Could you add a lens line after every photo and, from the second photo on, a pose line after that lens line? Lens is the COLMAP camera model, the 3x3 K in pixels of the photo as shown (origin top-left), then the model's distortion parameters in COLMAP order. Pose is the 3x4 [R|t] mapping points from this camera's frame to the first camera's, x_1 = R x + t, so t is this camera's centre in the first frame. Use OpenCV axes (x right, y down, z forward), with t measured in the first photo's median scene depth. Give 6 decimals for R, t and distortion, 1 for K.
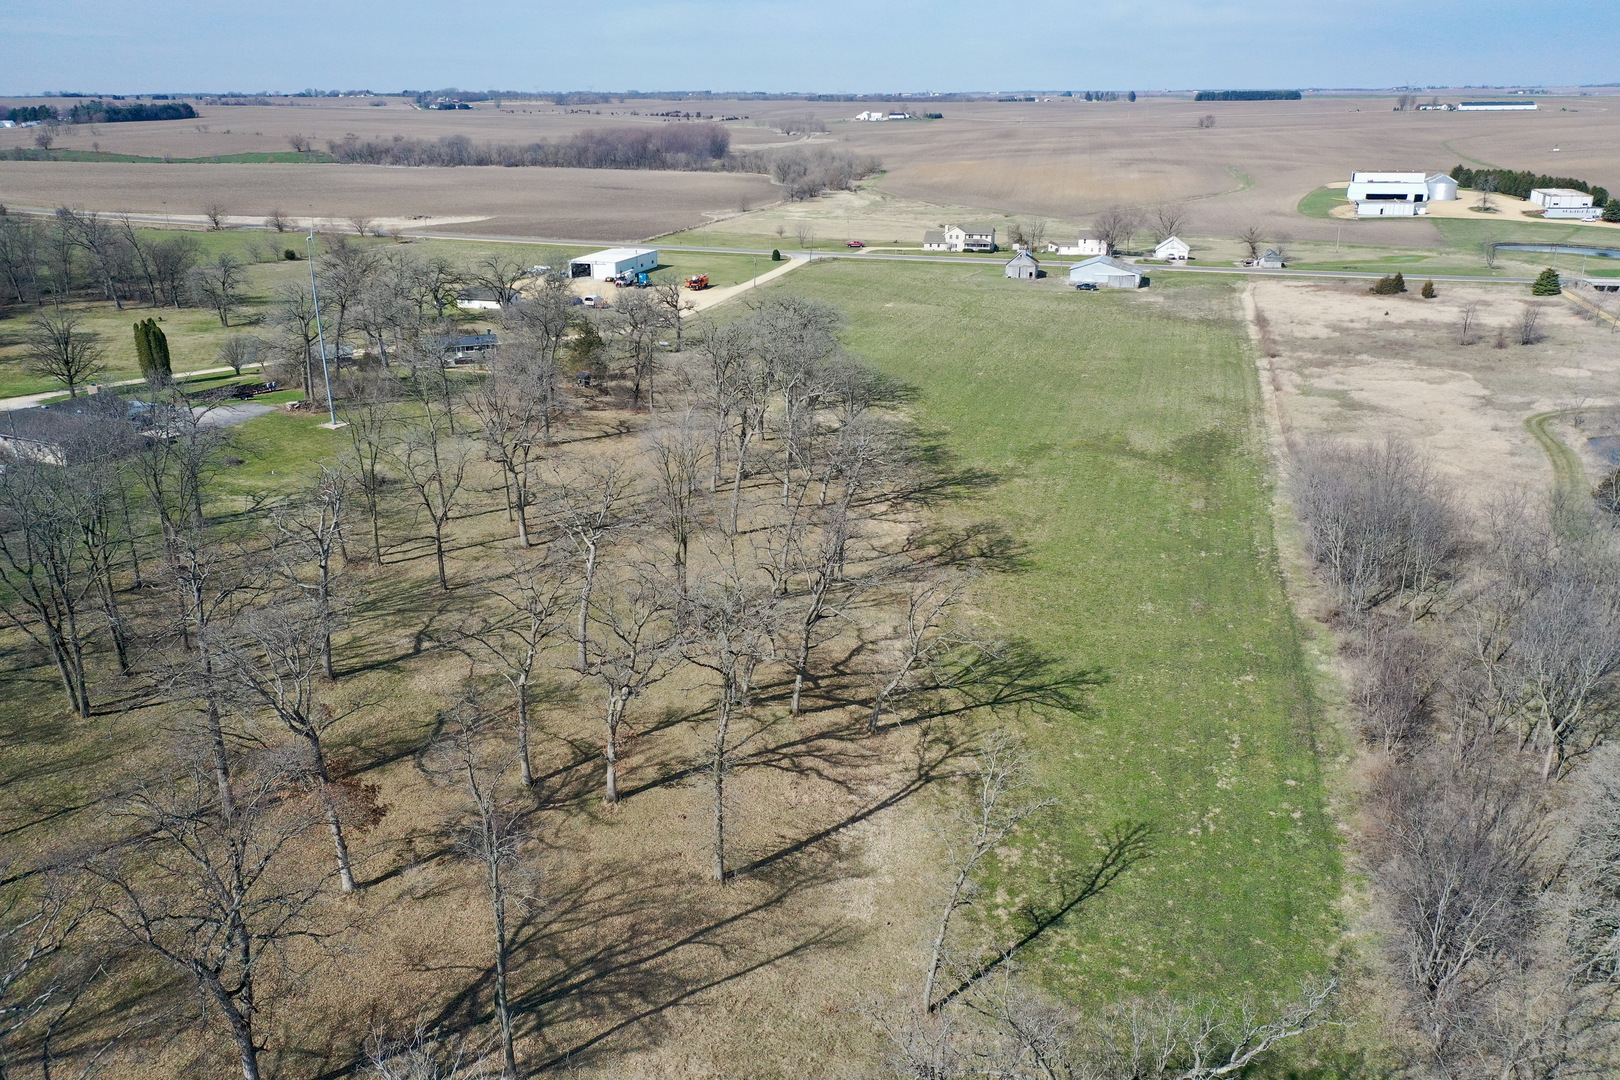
lens RADIAL K [[1270.2, 0, 812.0], [0, 1270.2, 535.7], [0, 0, 1]] dist [0.004122, 0.007663]
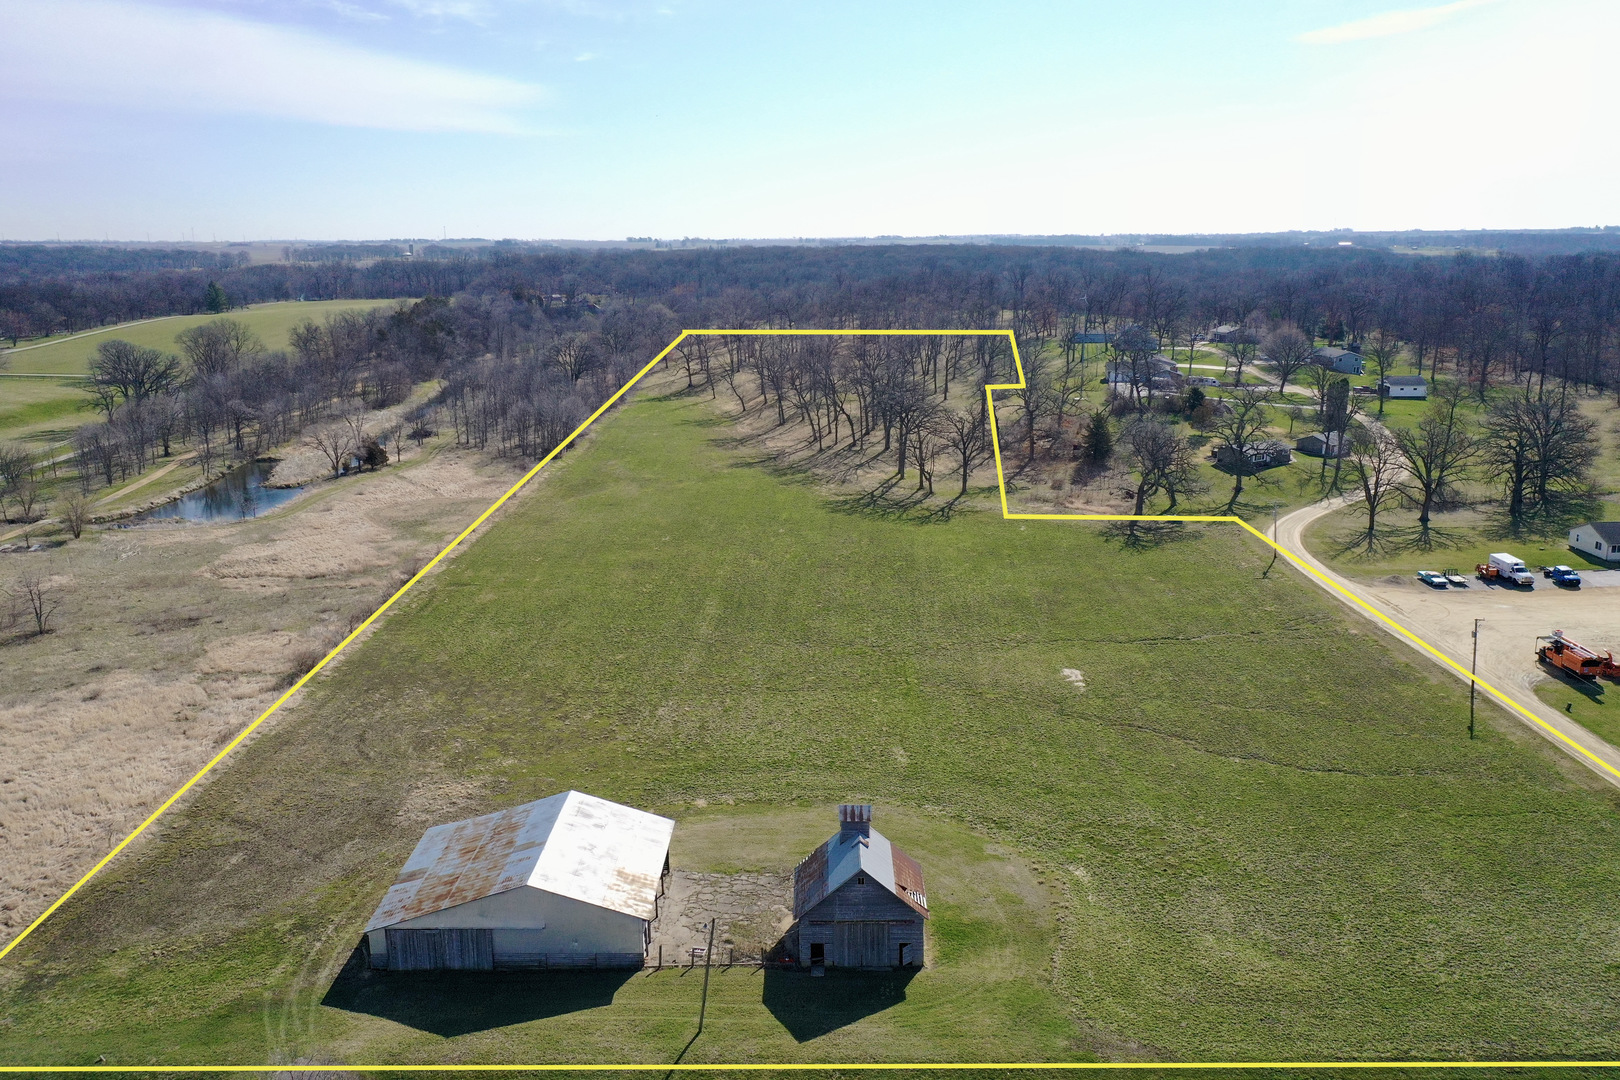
lens RADIAL K [[1270.2, 0, 812.2], [0, 1270.2, 530.9], [0, 0, 1]] dist [0.004122, 0.007663]
pose [[-0.961157, 0.069409, -0.267133, 0.453573], [-0.082946, 0.850482, 0.519424, -0.765051], [0.263244, 0.521405, -0.811689, 2.236190]]
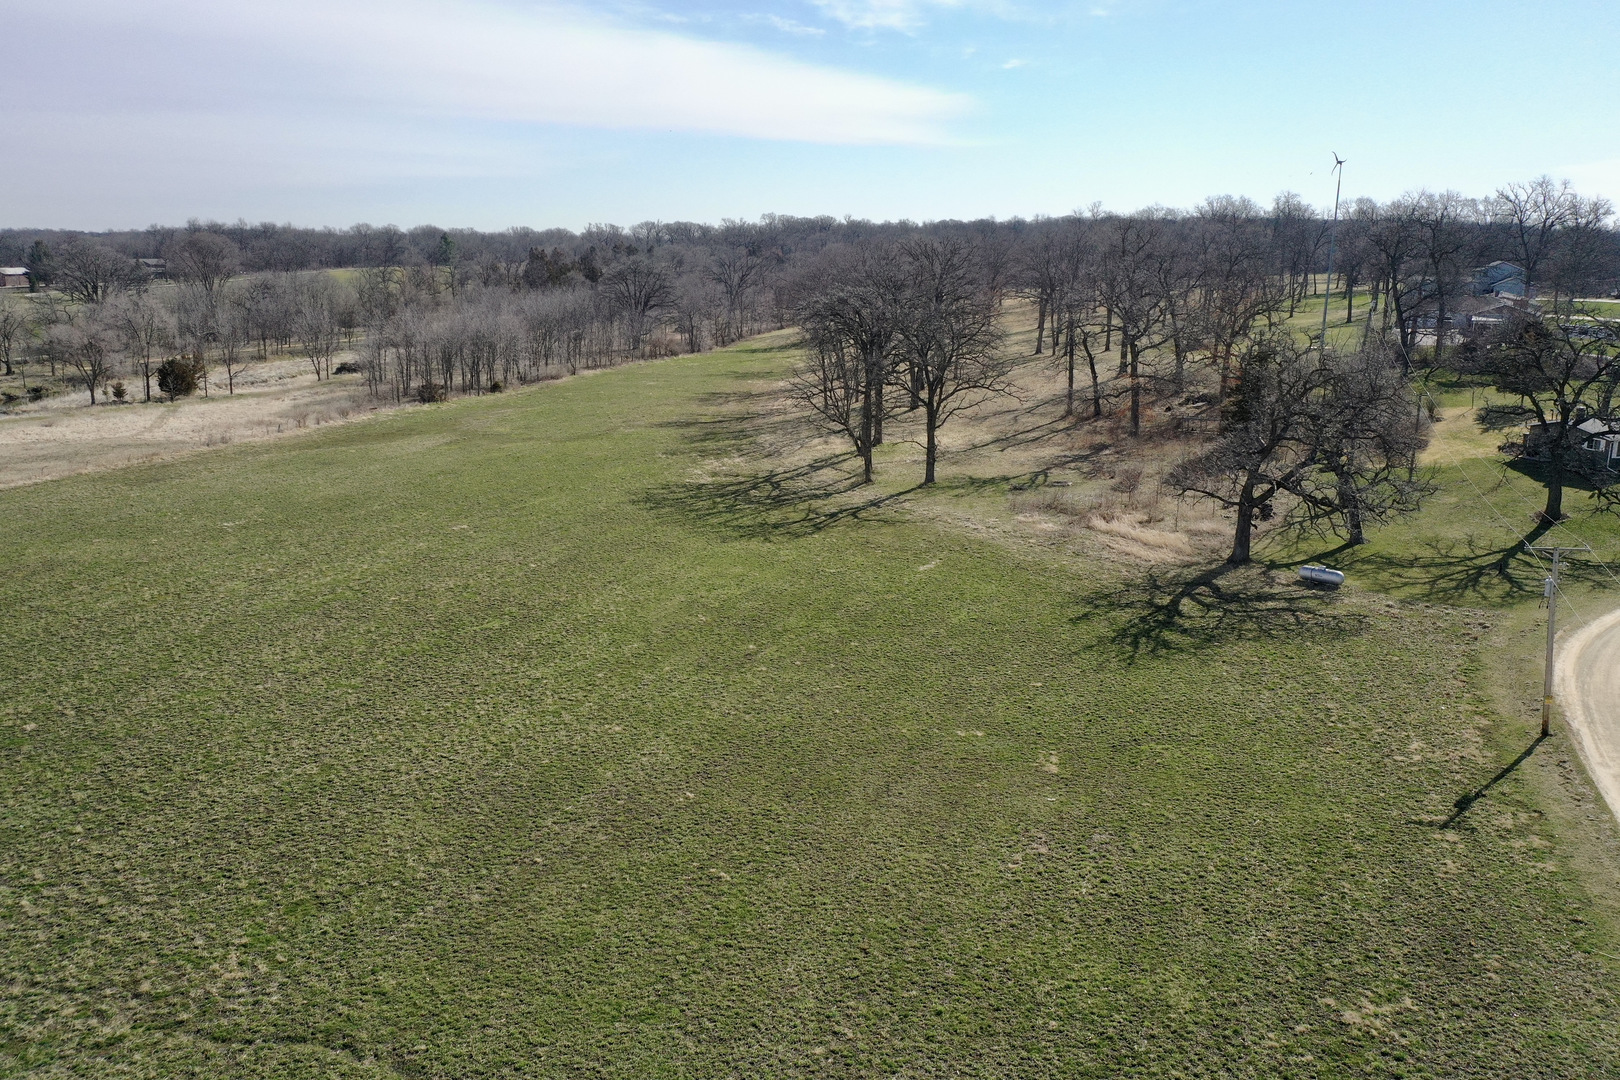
lens RADIAL K [[1270.2, 0, 797.0], [0, 1270.2, 545.5], [0, 0, 1]] dist [0.004122, 0.007663]
pose [[-0.998788, -0.013953, 0.047202, -0.007596], [0.013371, 0.846008, 0.533003, -0.449921], [-0.047370, 0.532988, -0.844796, 1.757179]]
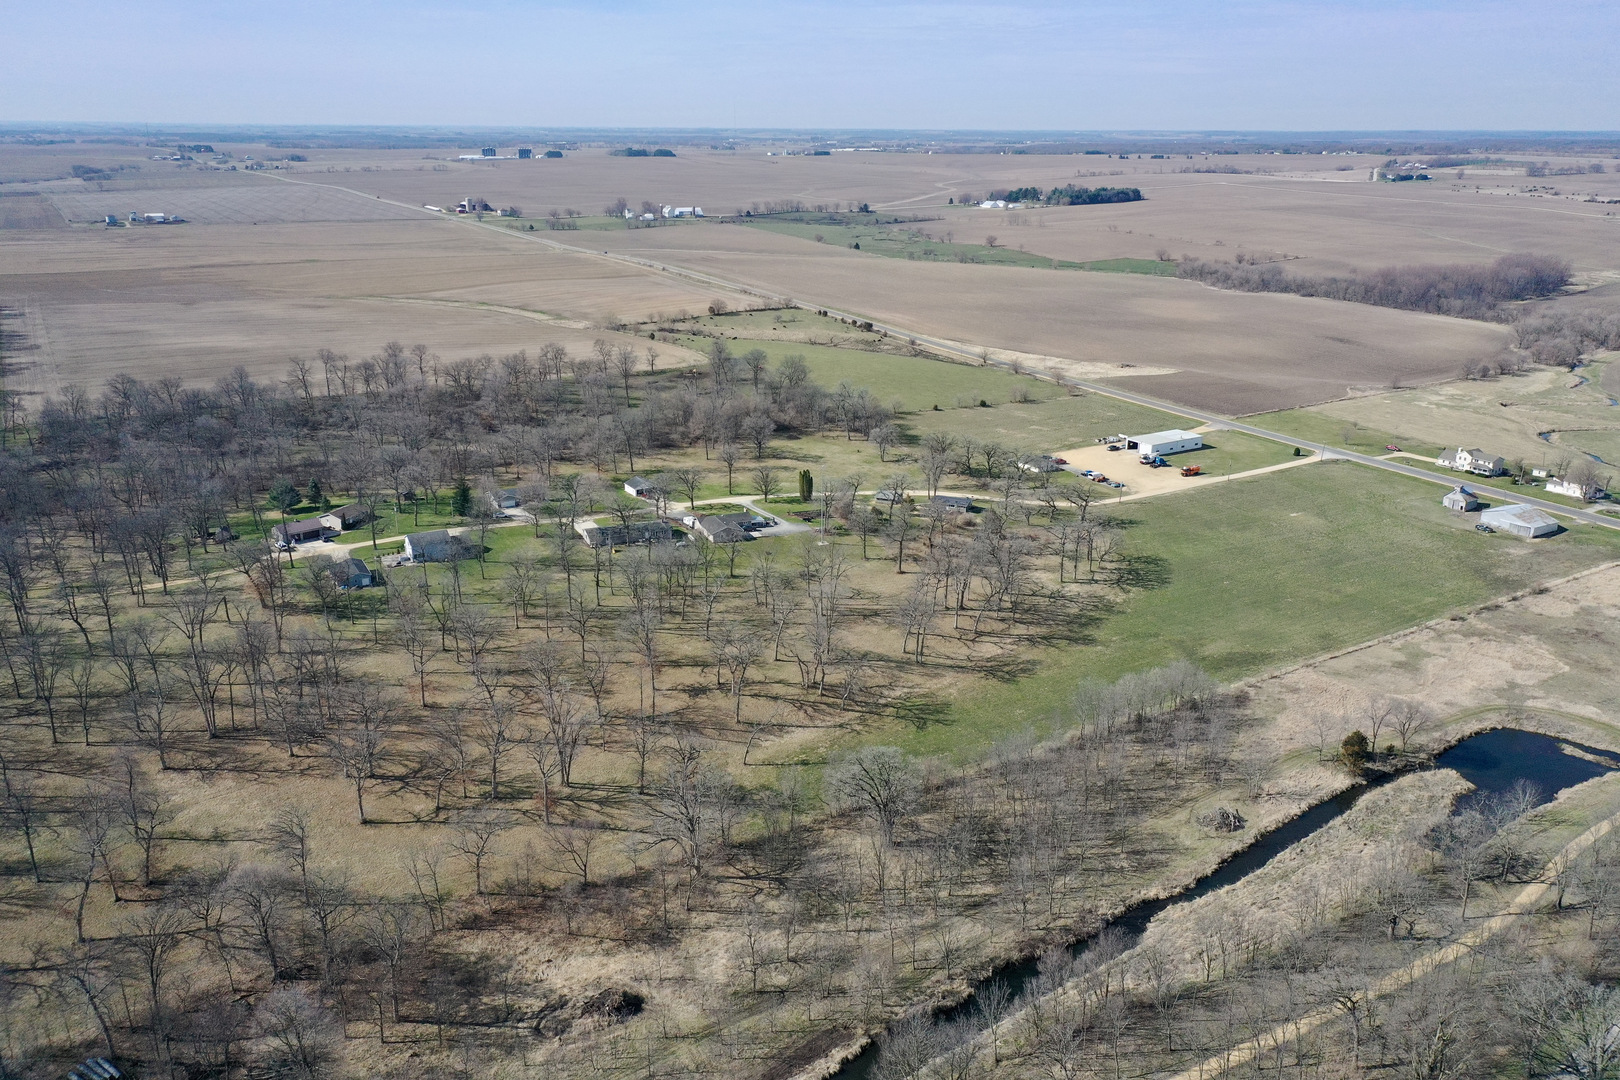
lens RADIAL K [[1270.2, 0, 813.2], [0, 1270.2, 538.8], [0, 0, 1]] dist [0.004122, 0.007663]
pose [[0.742375, 0.214709, -0.634649, 0.956039], [-0.226449, 0.971923, 0.063926, -0.212270], [0.630555, 0.096259, 0.770152, -0.699397]]
